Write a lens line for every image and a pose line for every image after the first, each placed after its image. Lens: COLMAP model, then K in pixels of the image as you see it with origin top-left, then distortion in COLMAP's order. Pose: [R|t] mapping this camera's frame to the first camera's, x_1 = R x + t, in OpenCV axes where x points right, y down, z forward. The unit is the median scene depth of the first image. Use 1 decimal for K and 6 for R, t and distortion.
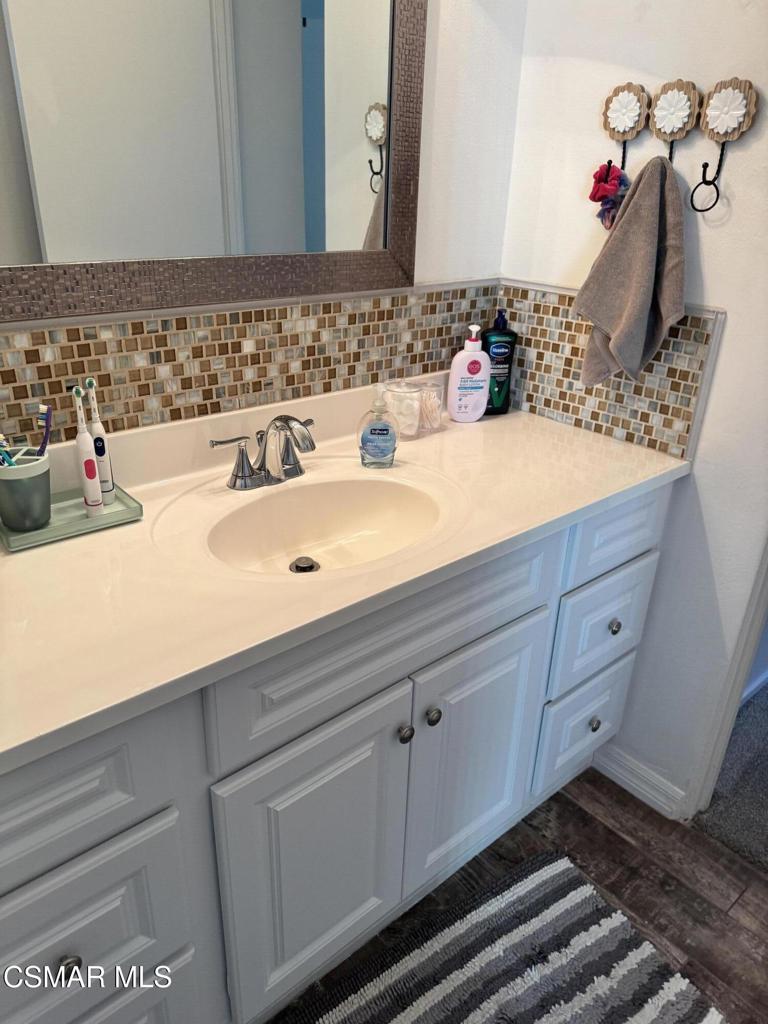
lens RADIAL K [[727.7, 0, 386.7], [0, 727.7, 515.4], [0, 0, 1]] dist [0.058001, -0.076051]
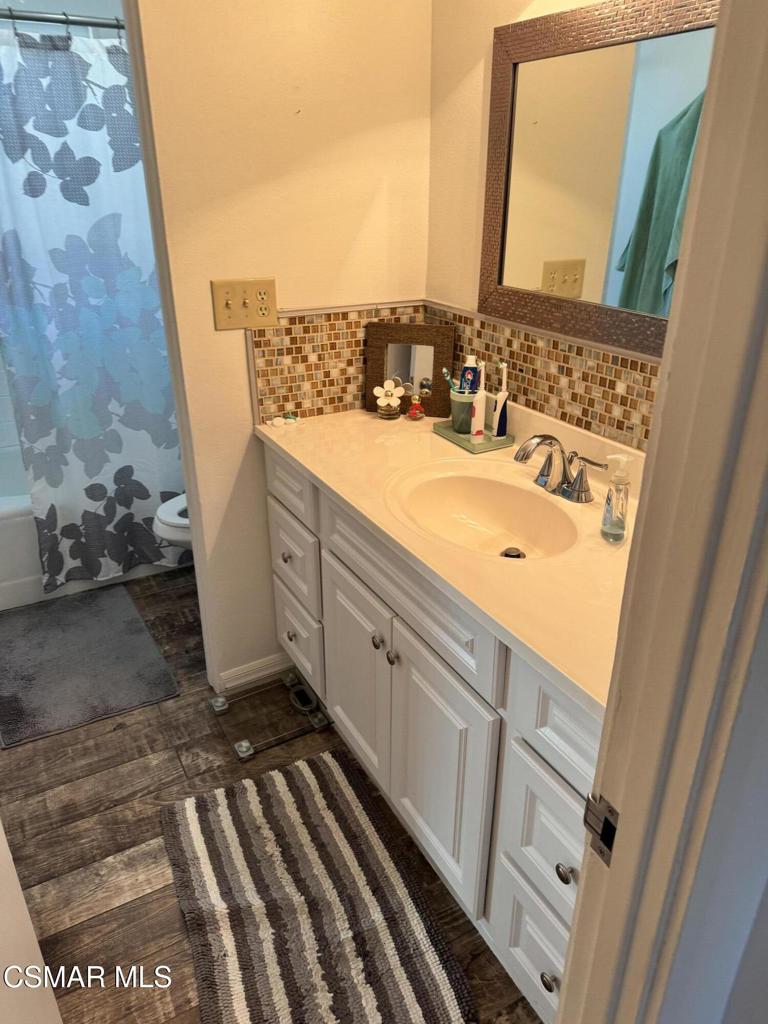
lens RADIAL K [[727.7, 0, 384.6], [0, 727.7, 515.6], [0, 0, 1]] dist [0.058001, -0.076051]
pose [[-0.216355, 0.376335, -0.900868, 1.008943], [-0.419105, 0.797580, 0.433840, -0.422012], [0.881783, 0.471421, -0.014837, 0.806201]]
